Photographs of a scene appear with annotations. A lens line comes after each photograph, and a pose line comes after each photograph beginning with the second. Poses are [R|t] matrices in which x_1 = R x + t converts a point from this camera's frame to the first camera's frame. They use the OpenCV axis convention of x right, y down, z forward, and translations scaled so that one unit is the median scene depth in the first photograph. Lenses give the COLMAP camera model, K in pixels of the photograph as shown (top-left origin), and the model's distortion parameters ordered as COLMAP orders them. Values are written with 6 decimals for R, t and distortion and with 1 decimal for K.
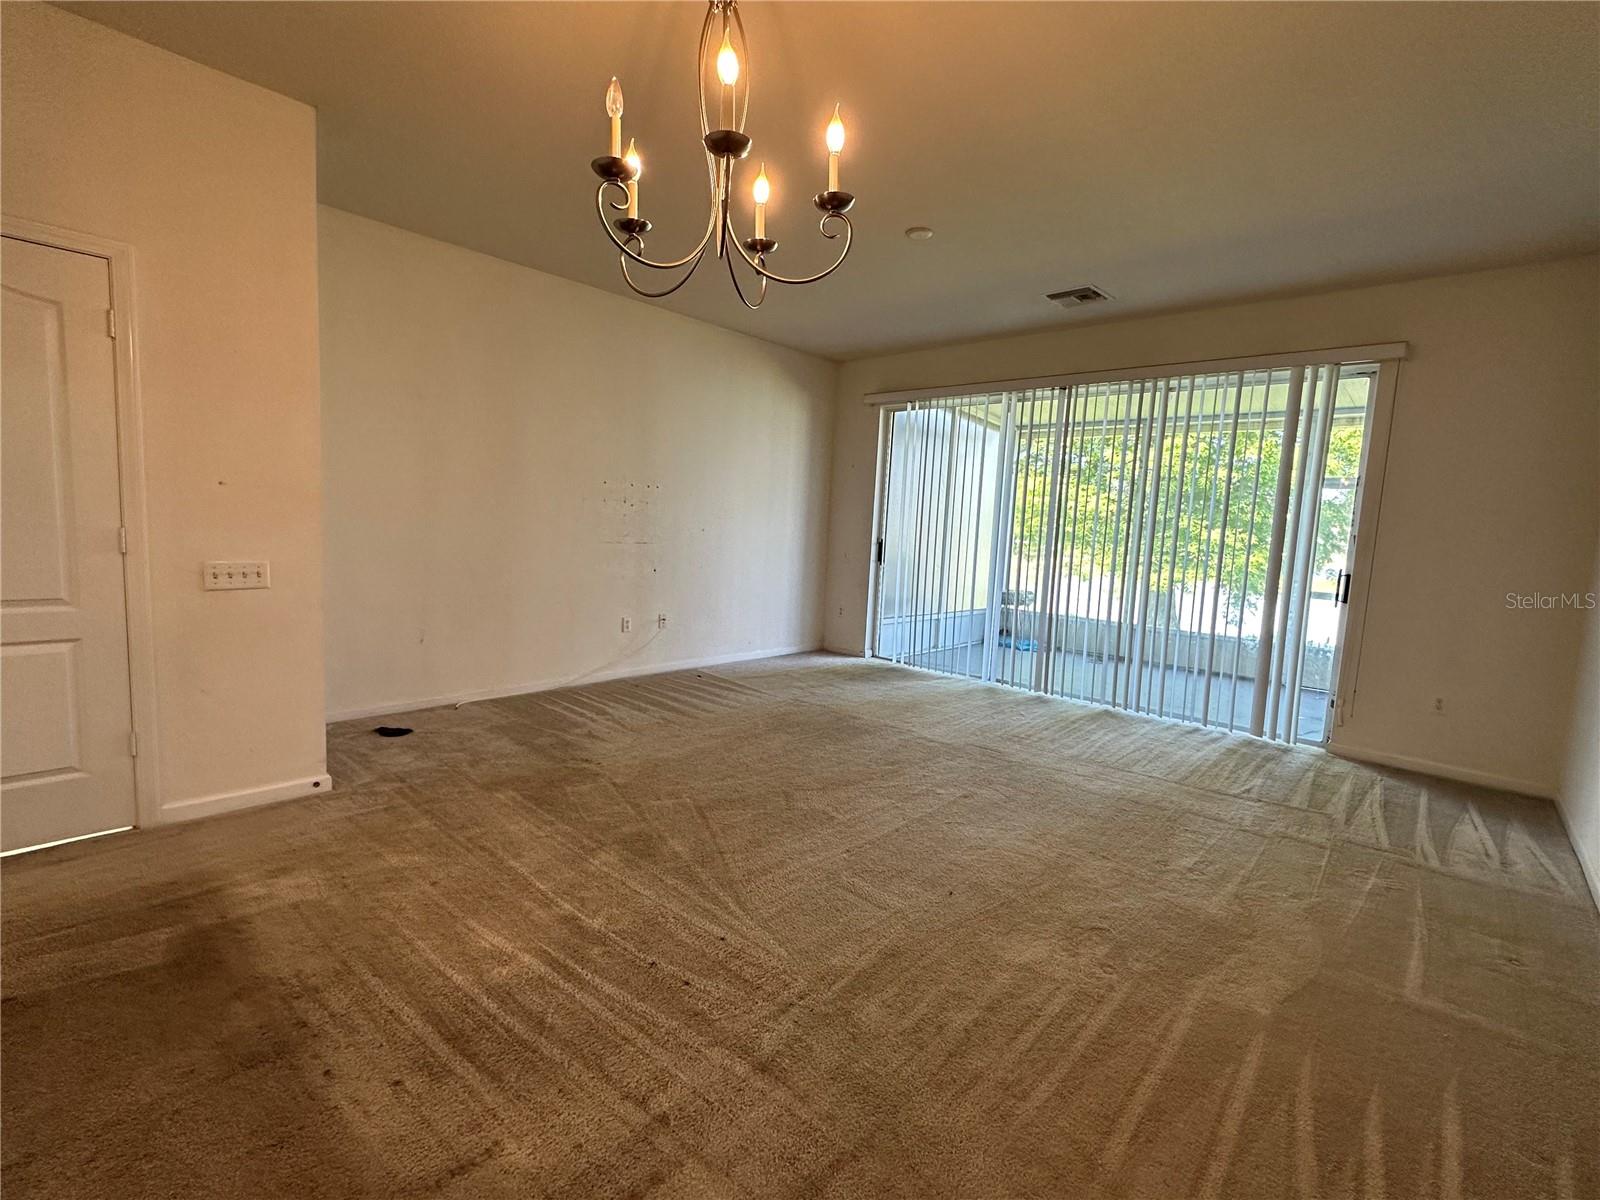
lens RADIAL K [[721.0, 0, 797.6], [0, 721.0, 598.3], [0, 0, 1]] dist [-0.000701, 0.000220]
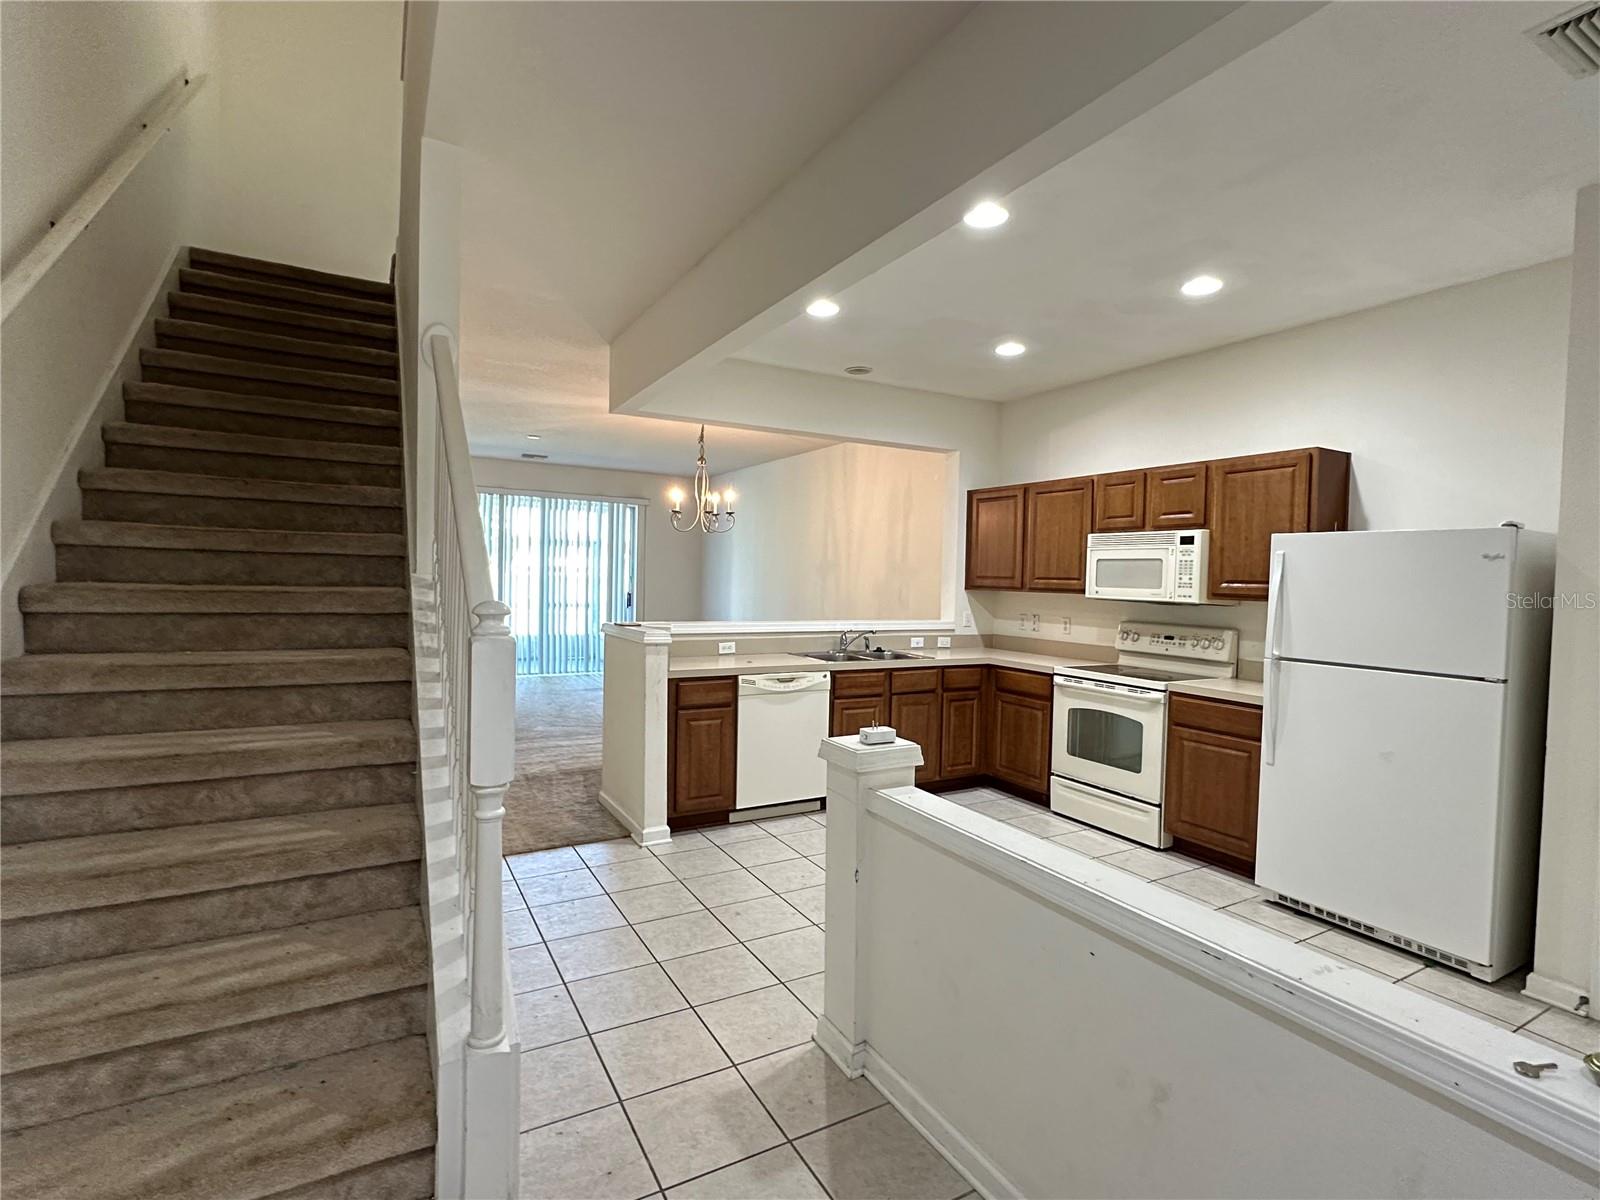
lens RADIAL K [[766.8, 0, 797.6], [0, 766.8, 599.6], [0, 0, 1]] dist [-0.001957, -0.000291]
pose [[0.313990, -0.070452, 0.946809, -1.502200], [0.090867, 0.994895, 0.043896, -0.080124], [-0.945068, 0.072251, 0.318789, -0.299031]]
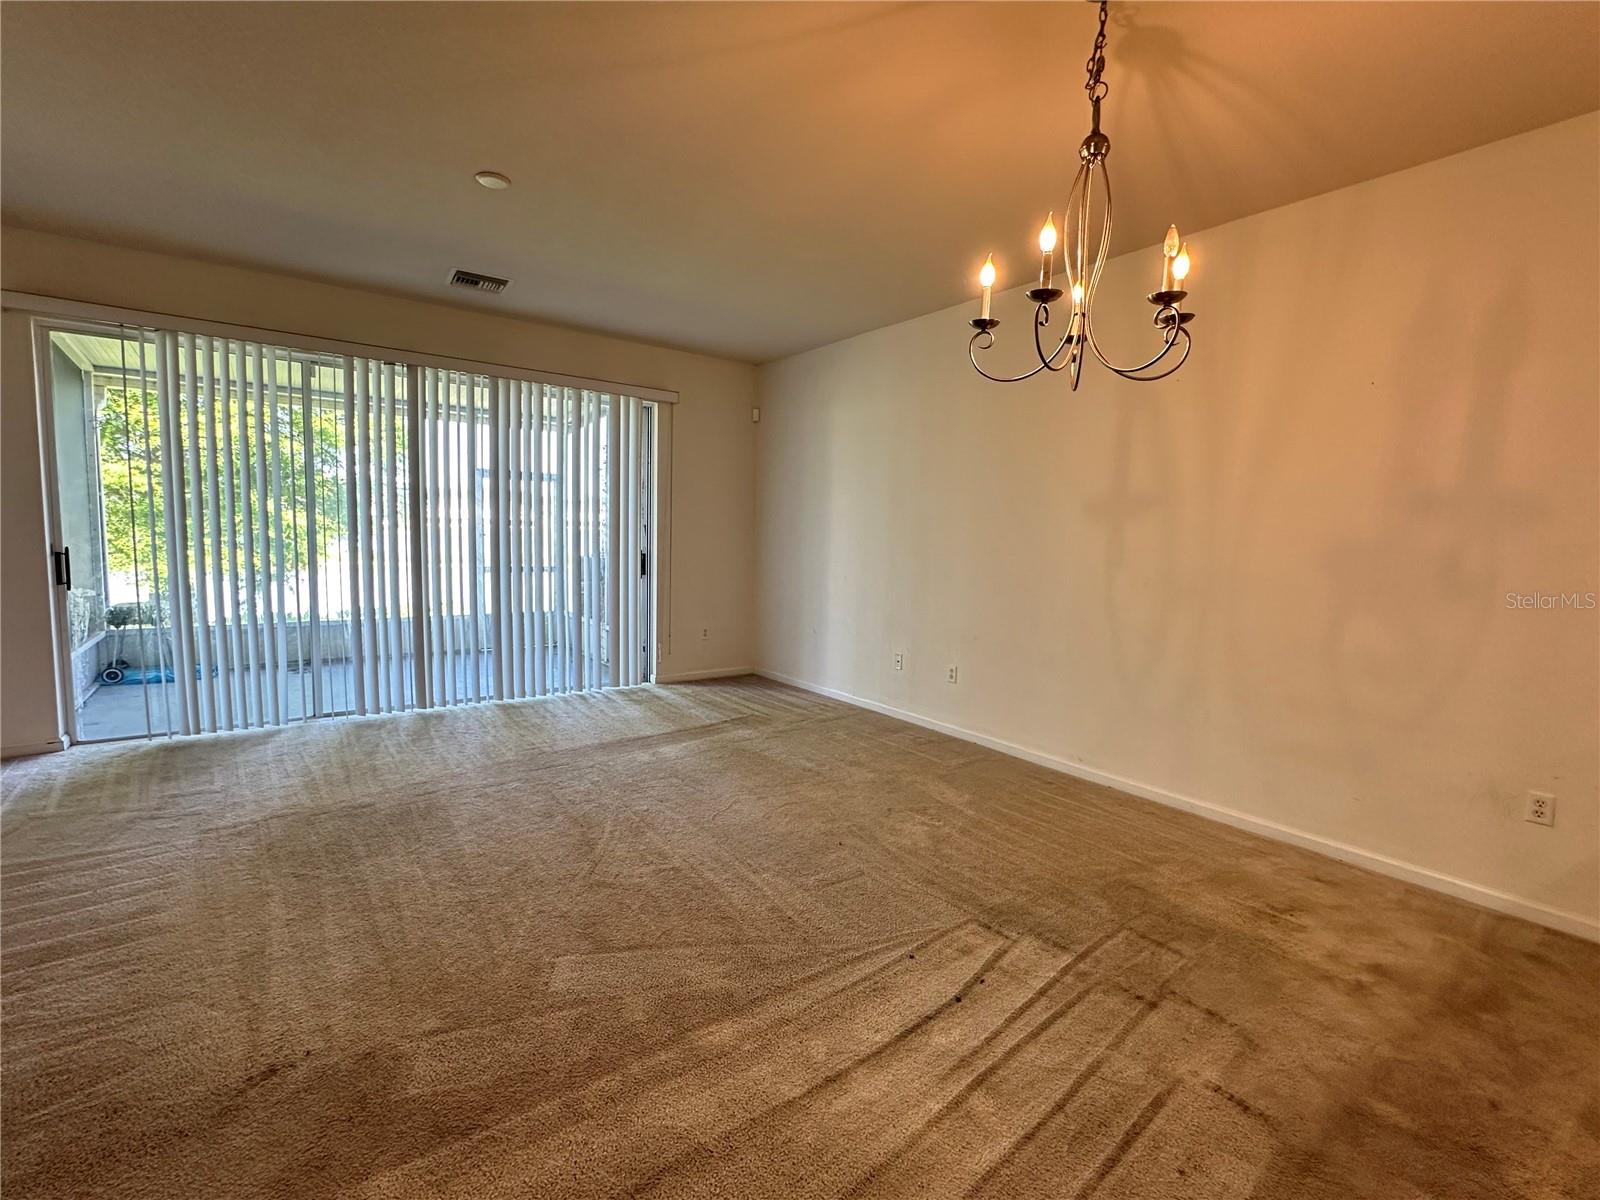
lens RADIAL K [[721.0, 0, 797.6], [0, 721.0, 598.3], [0, 0, 1]] dist [-0.000701, 0.000220]
pose [[0.195669, -0.135588, 0.971252, -0.572370], [0.089121, 0.988756, 0.120077, -0.096655], [-0.976612, 0.063064, 0.205552, 0.483644]]
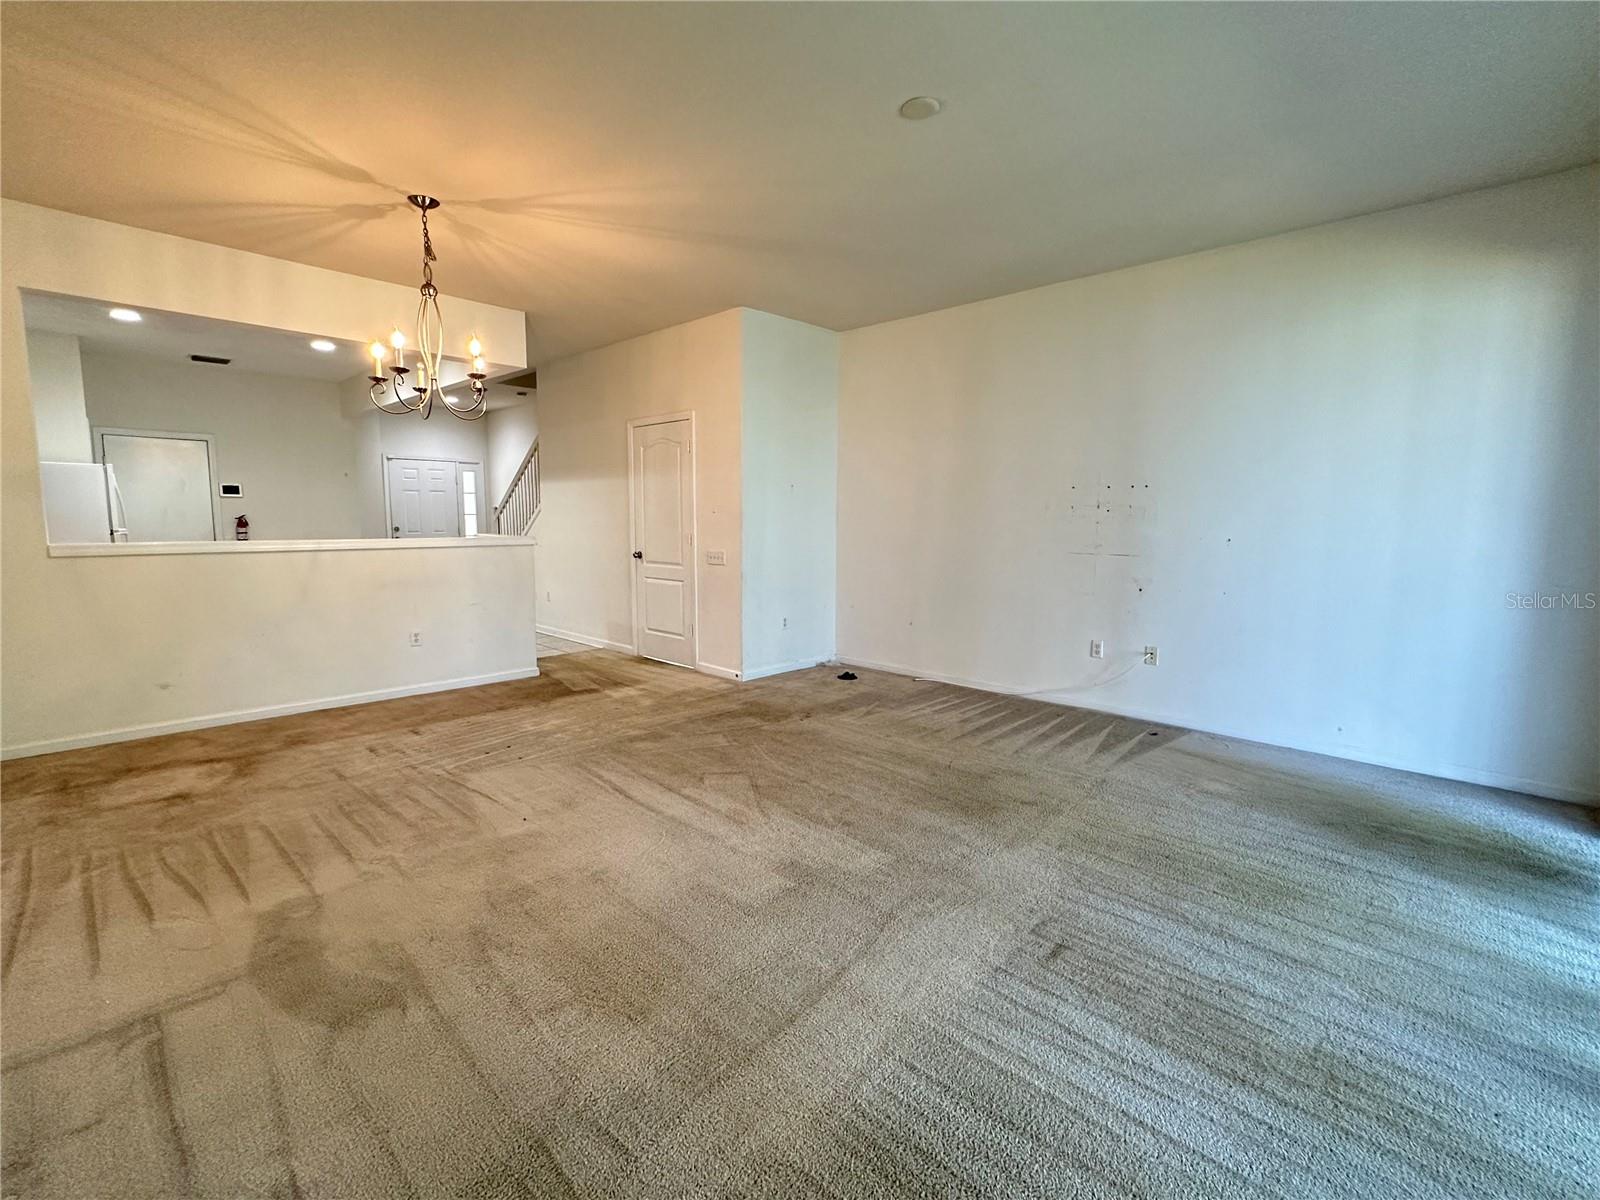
lens RADIAL K [[721.0, 0, 797.6], [0, 721.0, 598.3], [0, 0, 1]] dist [-0.000701, 0.000220]
pose [[-0.024912, 0.066352, -0.997485, 0.845497], [-0.113416, 0.991165, 0.068764, -0.056965], [0.993235, 0.114844, -0.017167, 0.874438]]
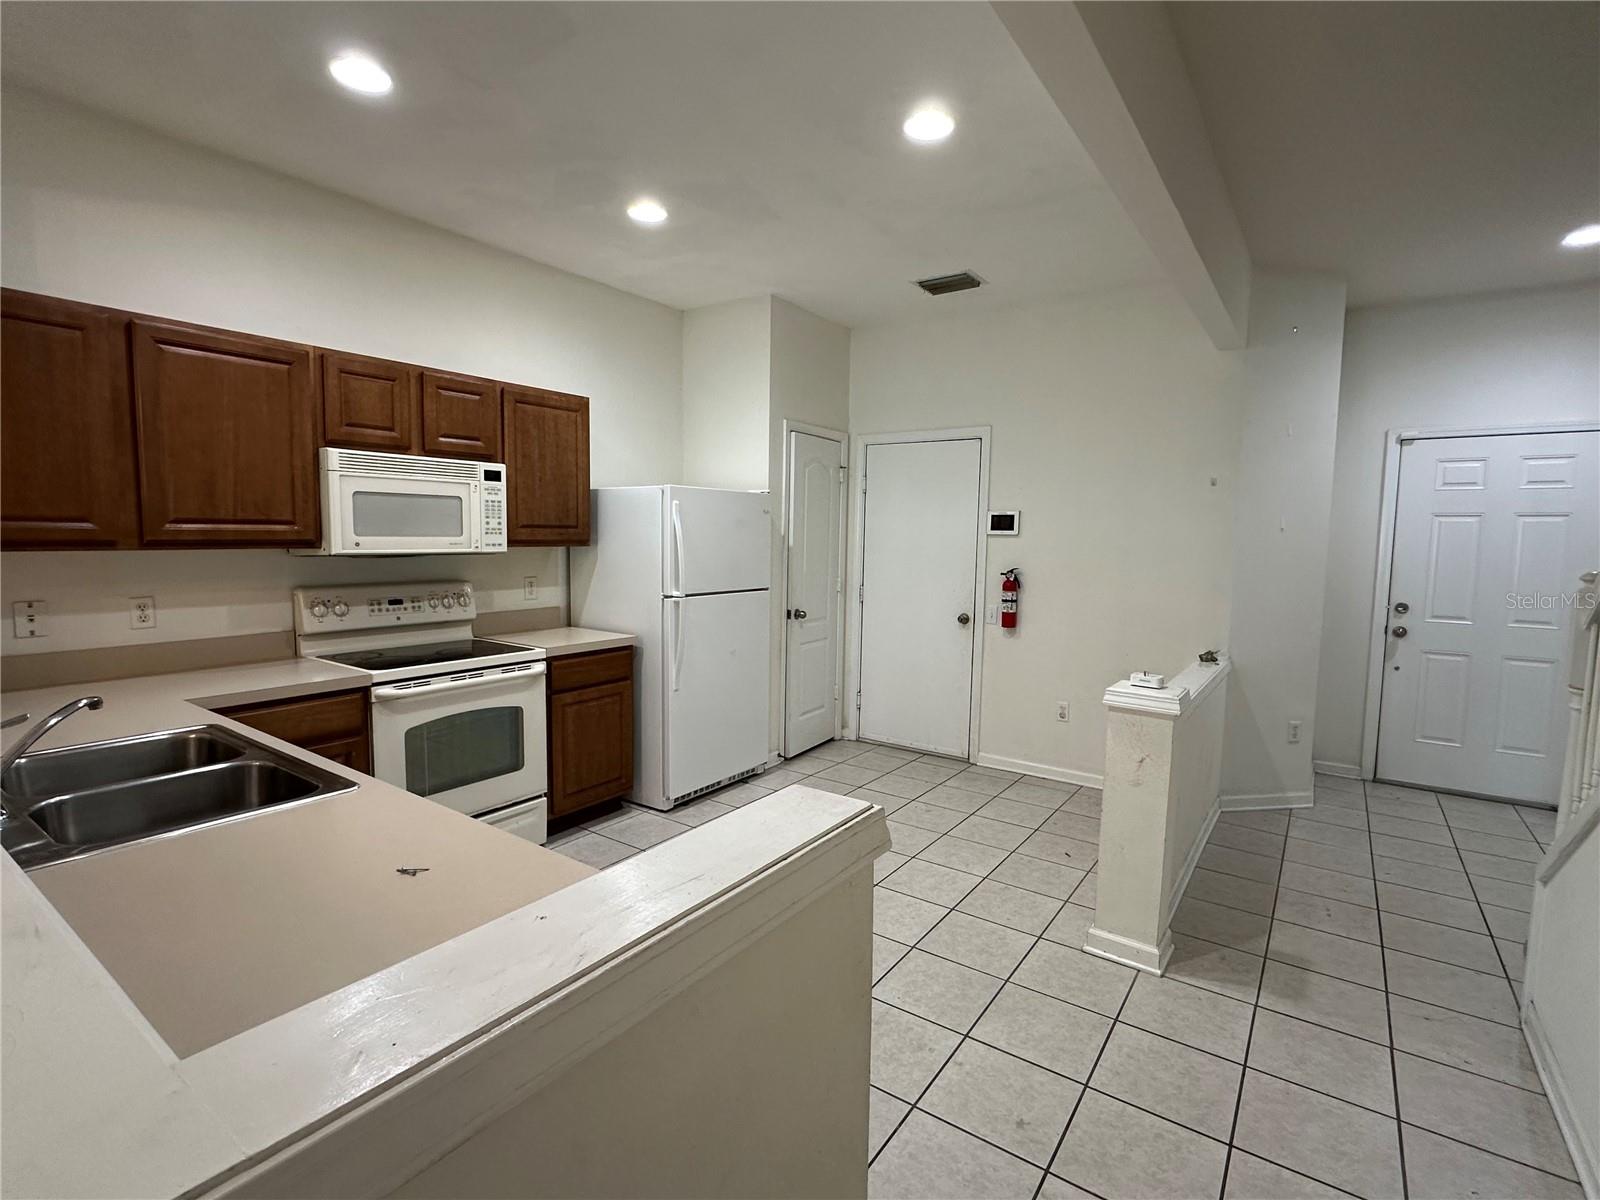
lens RADIAL K [[766.8, 0, 797.6], [0, 766.8, 599.6], [0, 0, 1]] dist [-0.001957, -0.000291]
pose [[-0.989738, -0.053076, -0.132671, -0.593695], [-0.077382, 0.979616, 0.185376, -0.114446], [0.120128, 0.193740, -0.973670, 0.400014]]
